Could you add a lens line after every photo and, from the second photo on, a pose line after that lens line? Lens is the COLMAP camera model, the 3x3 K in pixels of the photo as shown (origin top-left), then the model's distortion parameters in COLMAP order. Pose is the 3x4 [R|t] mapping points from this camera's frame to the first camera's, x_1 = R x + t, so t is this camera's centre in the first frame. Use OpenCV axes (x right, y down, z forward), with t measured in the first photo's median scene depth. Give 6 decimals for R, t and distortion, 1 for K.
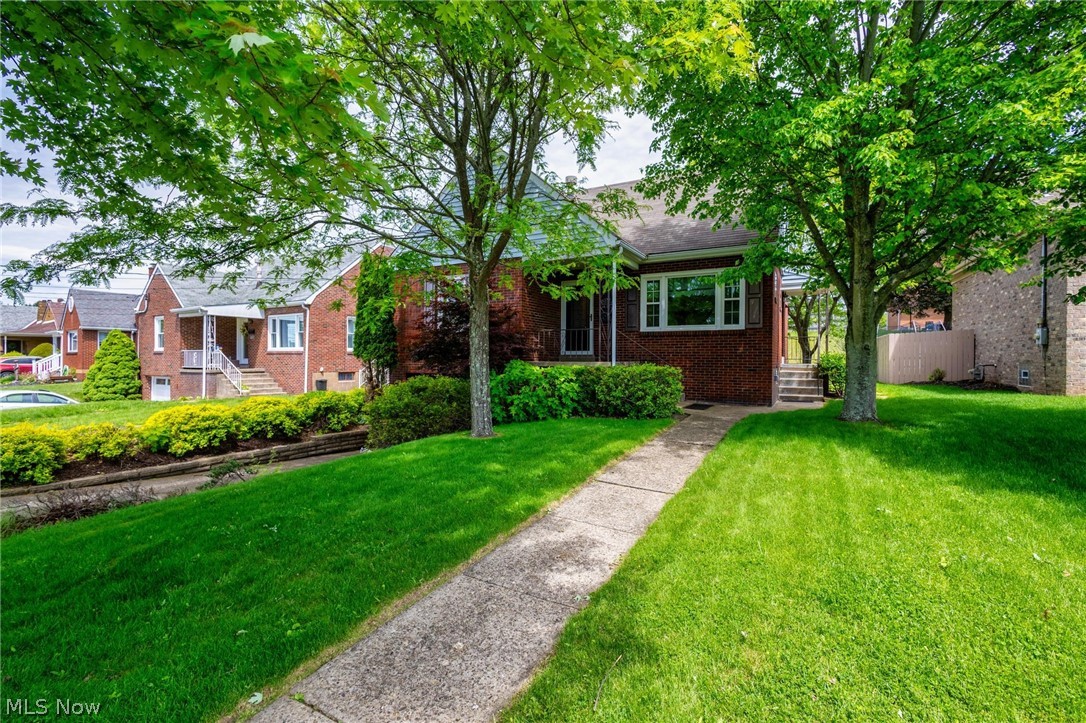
lens RADIAL K [[499.0, 0, 543.4], [0, 499.0, 361.5], [0, 0, 1]] dist [0.011446, -0.002940]
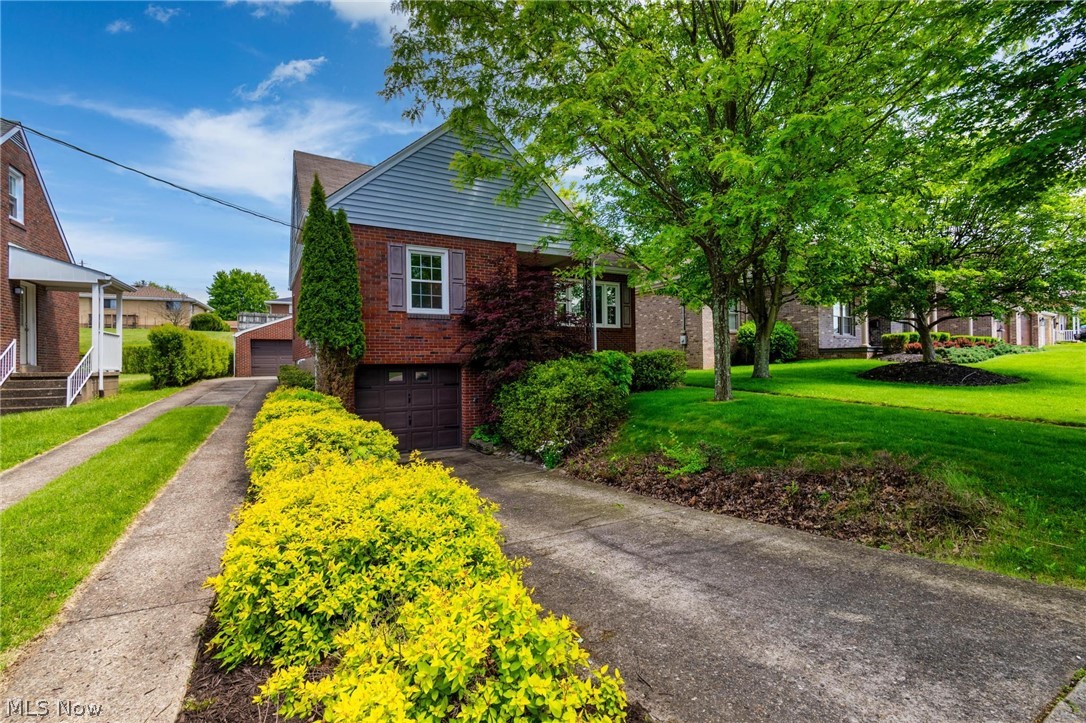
lens RADIAL K [[499.0, 0, 544.9], [0, 499.0, 357.7], [0, 0, 1]] dist [0.011446, -0.002940]
pose [[0.530131, 0.002038, 0.847913, -0.845423], [0.017024, 0.999770, -0.013046, 0.030843], [-0.847745, 0.021351, 0.529974, 0.424064]]
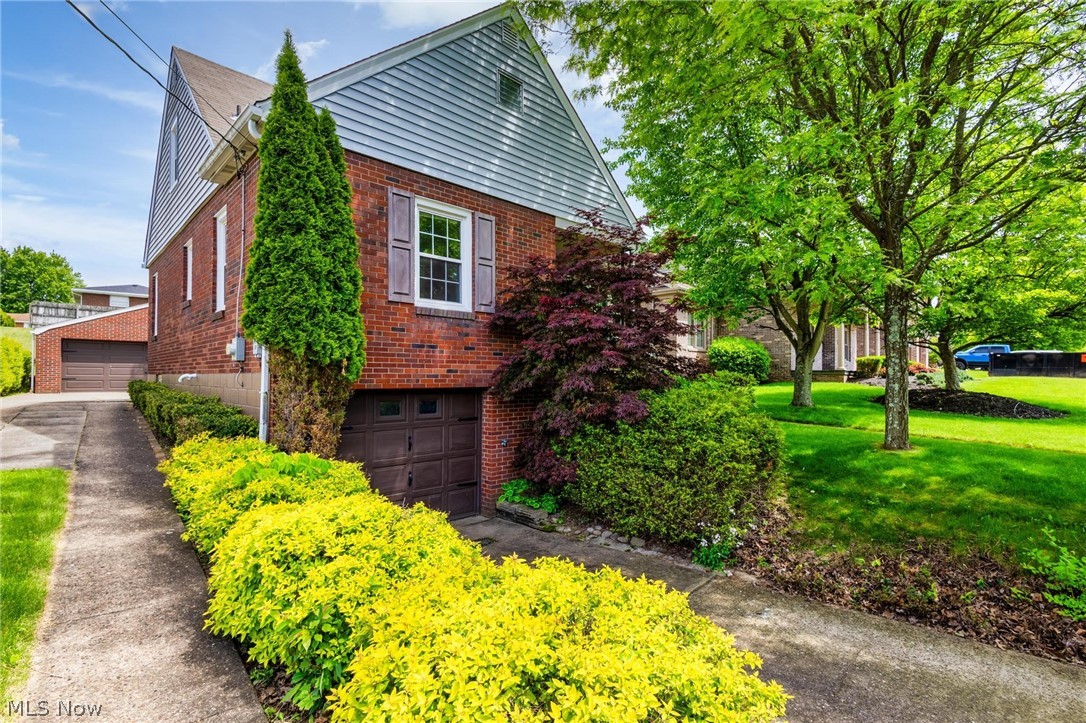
lens RADIAL K [[499.0, 0, 534.0], [0, 499.0, 367.0], [0, 0, 1]] dist [0.011446, -0.002940]
pose [[0.303169, 0.016310, 0.952797, -0.706369], [-0.000970, 0.999858, -0.016807, 0.011854], [-0.952936, 0.004171, 0.303142, 0.803607]]
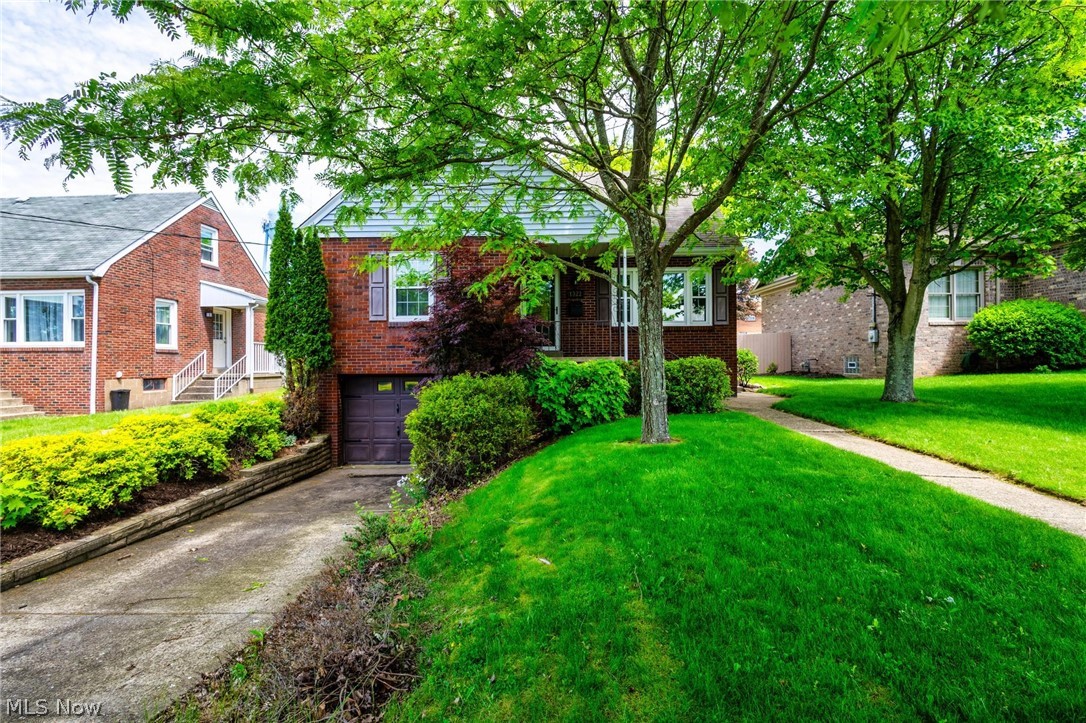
lens RADIAL K [[499.0, 0, 542.5], [0, 499.0, 359.6], [0, 0, 1]] dist [0.011446, -0.002940]
pose [[0.886336, -0.006592, 0.462996, -0.395987], [0.011487, 0.999904, -0.007754, 0.011584], [-0.462900, 0.012191, 0.886327, 0.211228]]
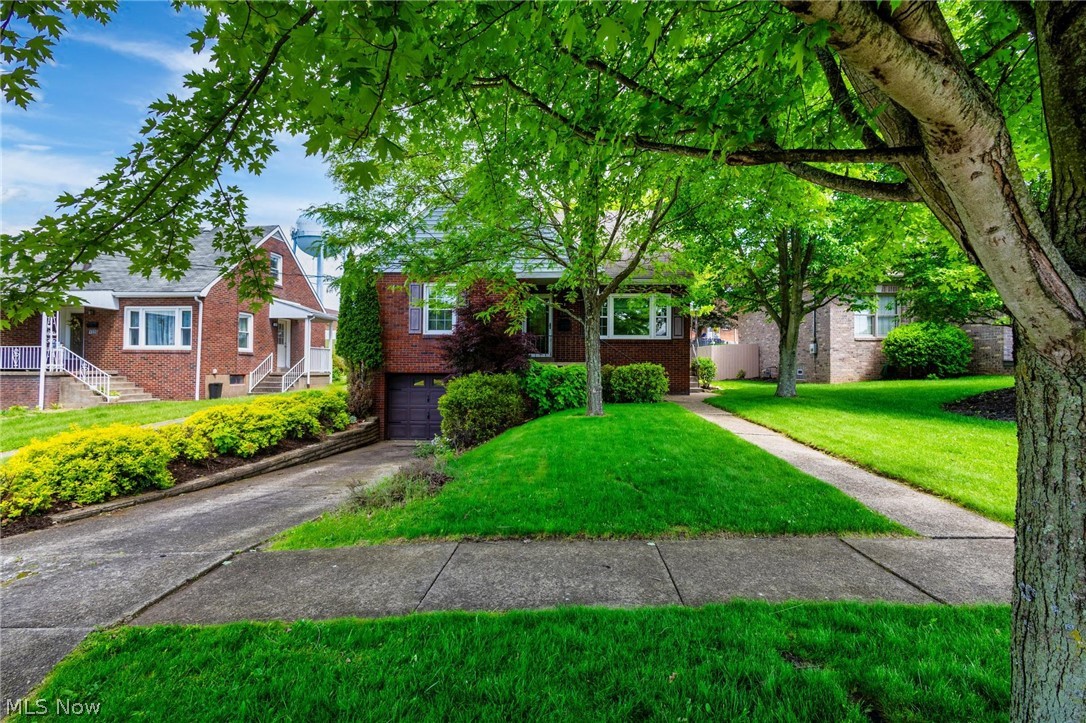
lens RADIAL K [[499.0, 0, 545.1], [0, 499.0, 362.3], [0, 0, 1]] dist [0.011446, -0.002940]
pose [[0.898630, 0.007271, 0.438647, -0.486303], [-0.002003, 0.999920, -0.012470, 0.015574], [-0.438703, 0.010327, 0.898573, -0.077355]]
